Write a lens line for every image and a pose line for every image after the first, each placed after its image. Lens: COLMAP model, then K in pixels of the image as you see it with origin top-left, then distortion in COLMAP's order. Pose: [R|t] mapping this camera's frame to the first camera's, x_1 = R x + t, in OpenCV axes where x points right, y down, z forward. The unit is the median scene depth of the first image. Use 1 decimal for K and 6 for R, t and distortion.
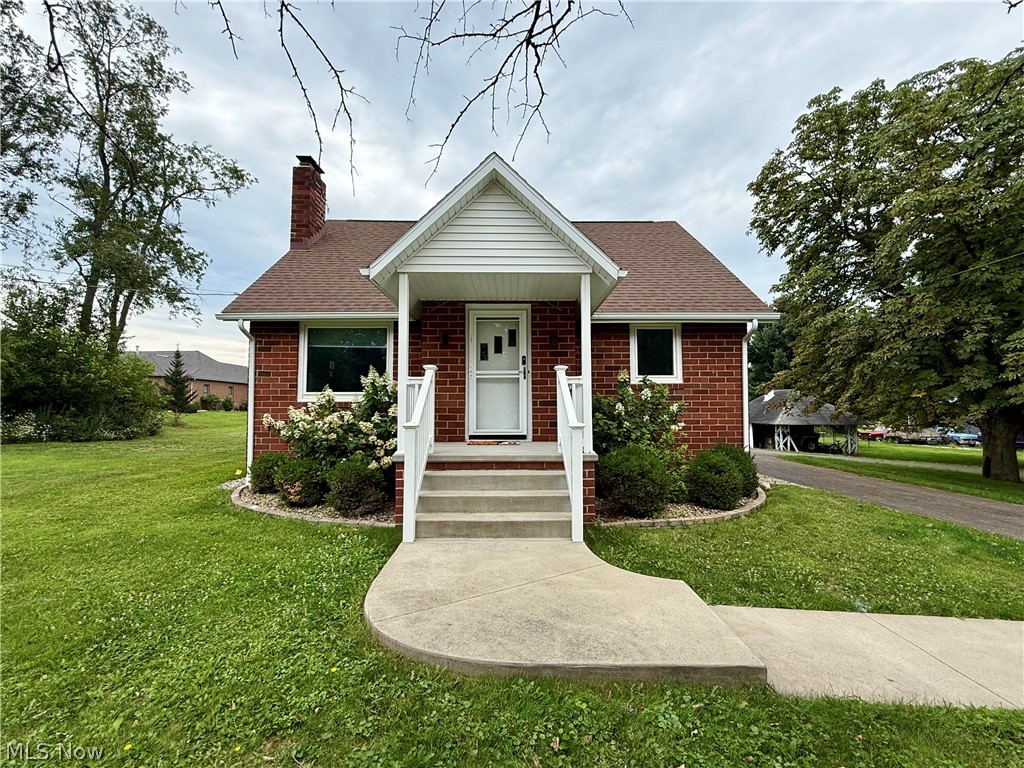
lens RADIAL K [[480.7, 0, 513.1], [0, 480.7, 380.3], [0, 0, 1]] dist [-0.000193, 0.000466]
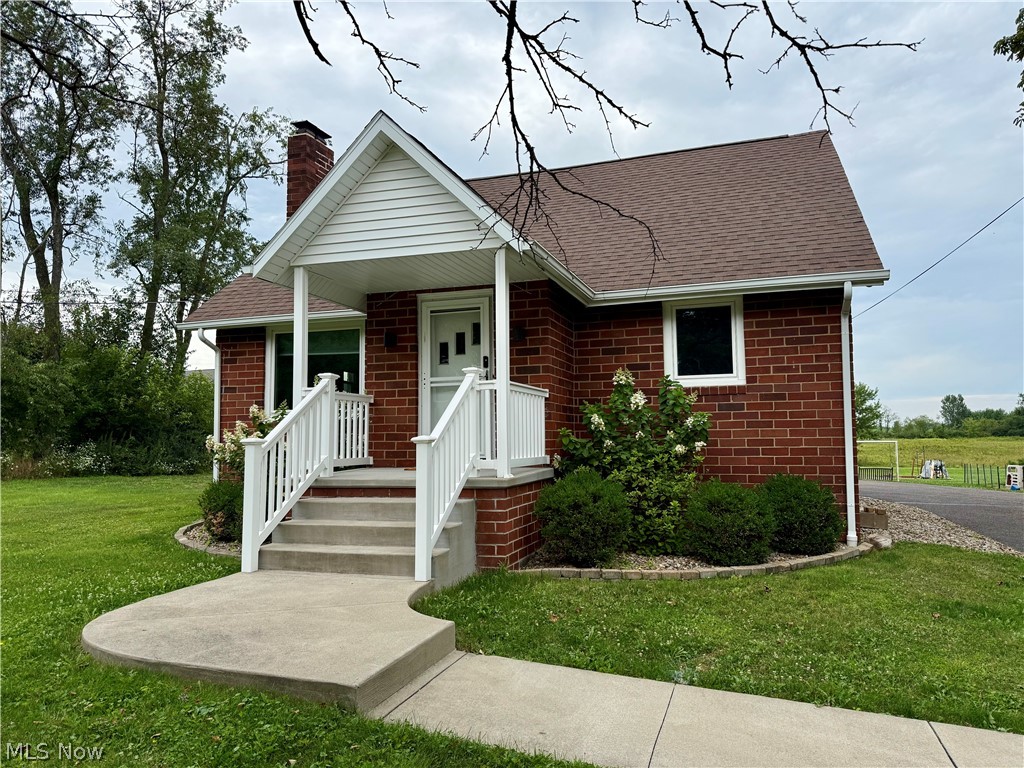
lens RADIAL K [[720.9, 0, 512.0], [0, 720.9, 384.0], [0, 0, 1]] dist [0.101633, -0.161198]
pose [[0.945711, -0.033552, -0.323272, 0.174284], [0.029351, 0.999410, -0.017864, 0.006312], [0.323680, 0.007406, 0.946137, -0.032205]]
